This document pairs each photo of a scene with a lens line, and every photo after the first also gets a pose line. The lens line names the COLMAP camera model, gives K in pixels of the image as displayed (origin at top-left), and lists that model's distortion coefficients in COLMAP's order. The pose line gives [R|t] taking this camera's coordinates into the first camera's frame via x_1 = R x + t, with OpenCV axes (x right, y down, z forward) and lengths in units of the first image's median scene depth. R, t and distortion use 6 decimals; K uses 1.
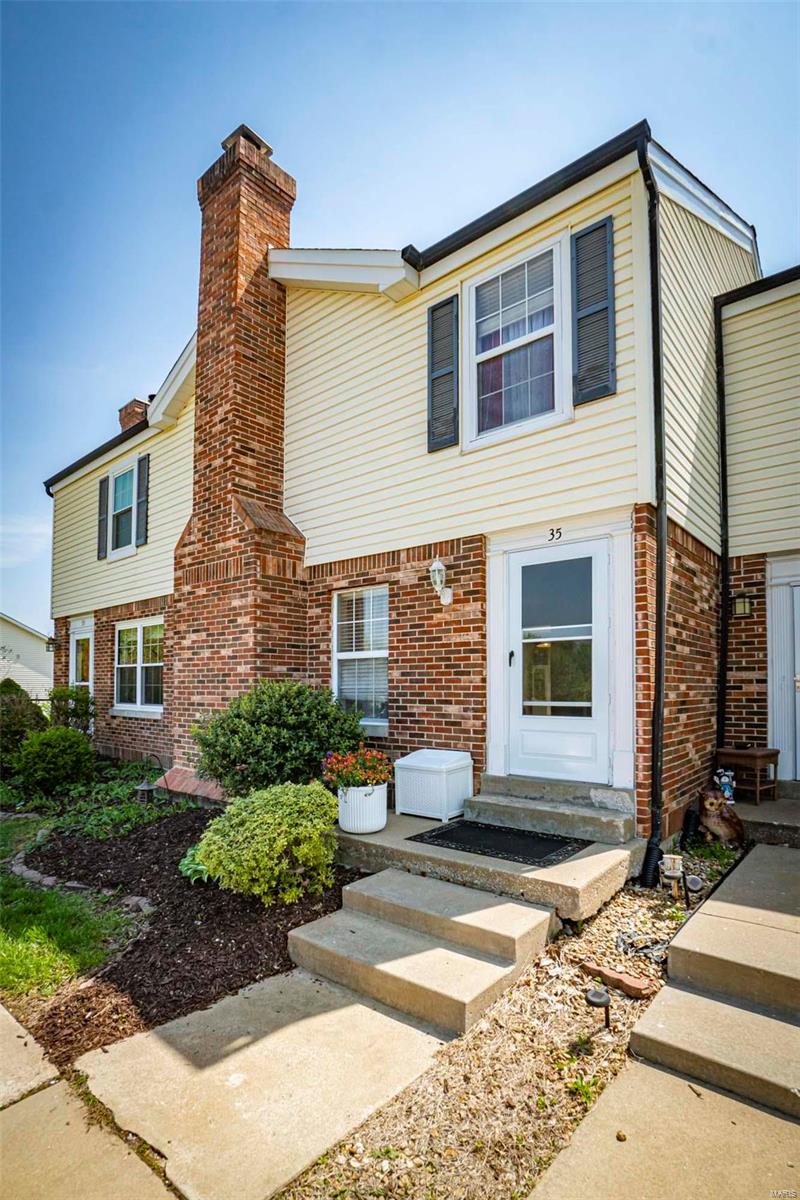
lens RADIAL K [[529.1, 0, 404.0], [0, 529.1, 521.6], [0, 0, 1]] dist [-0.023949, -0.000331]
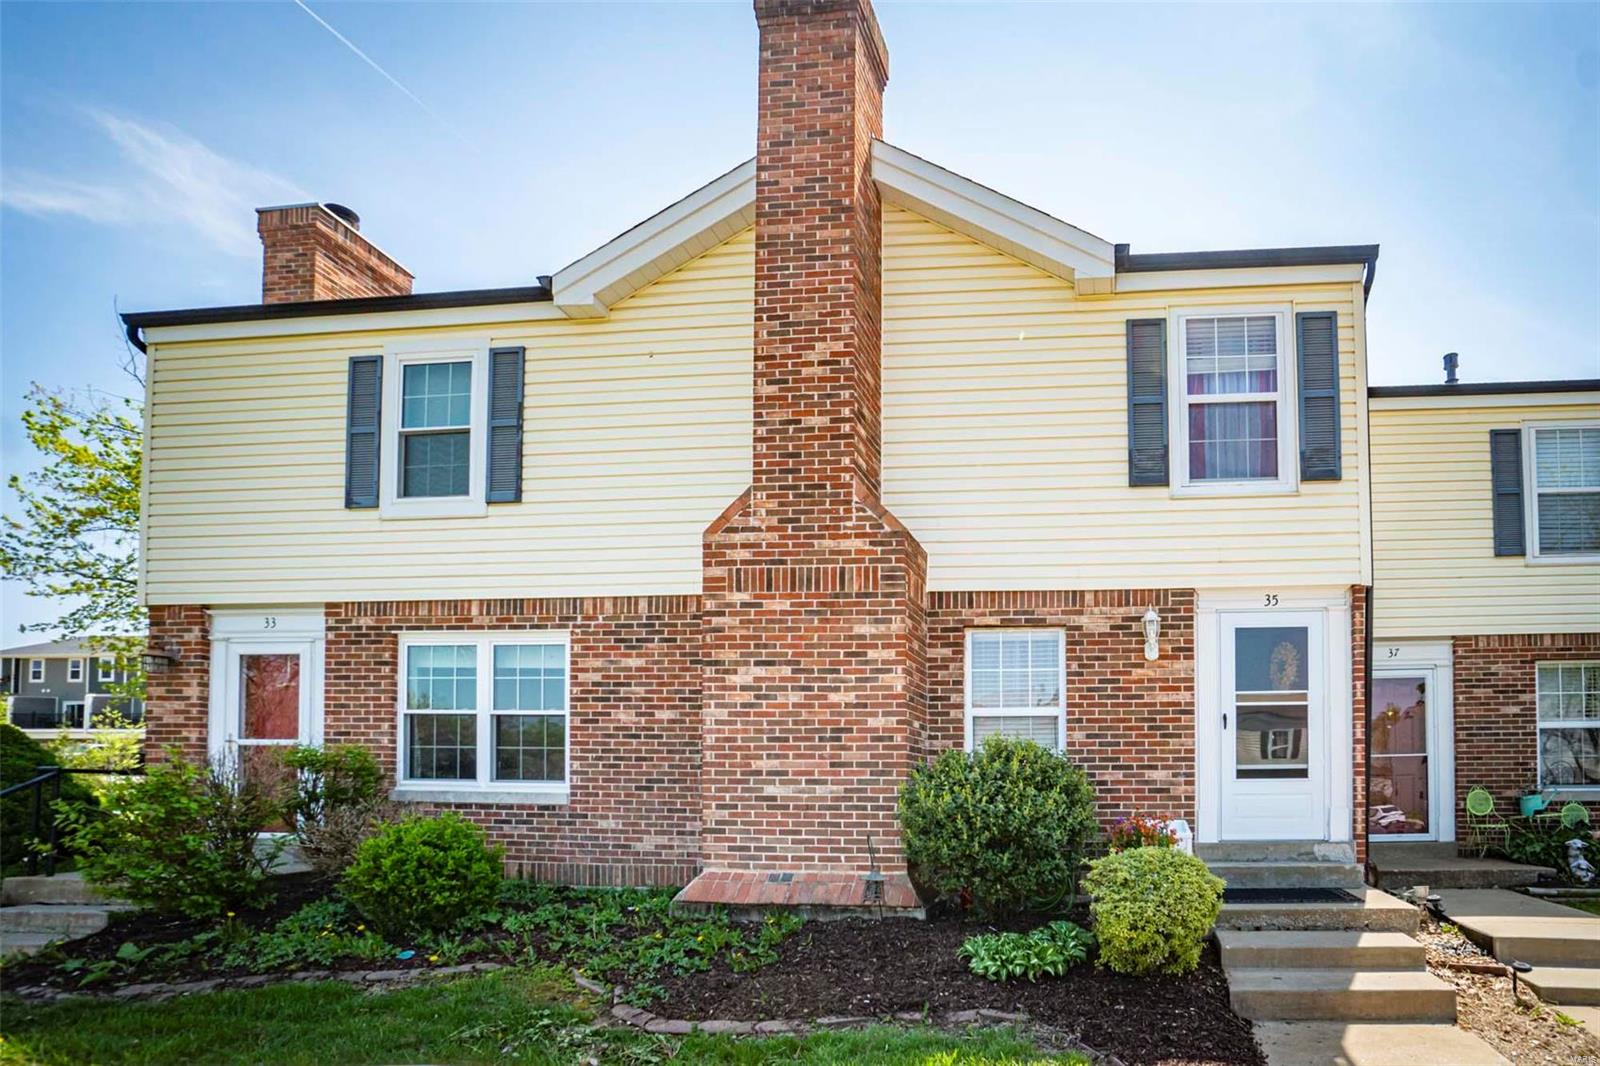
lens RADIAL K [[792.0, 0, 800.0], [0, 792.0, 533.0], [0, 0, 1]] dist [-0.038573, 0.000120]
pose [[0.837768, 0.173887, 0.517598, -1.090028], [-0.169831, 0.983900, -0.055658, 0.114961], [-0.518943, -0.041276, 0.853812, 0.171411]]
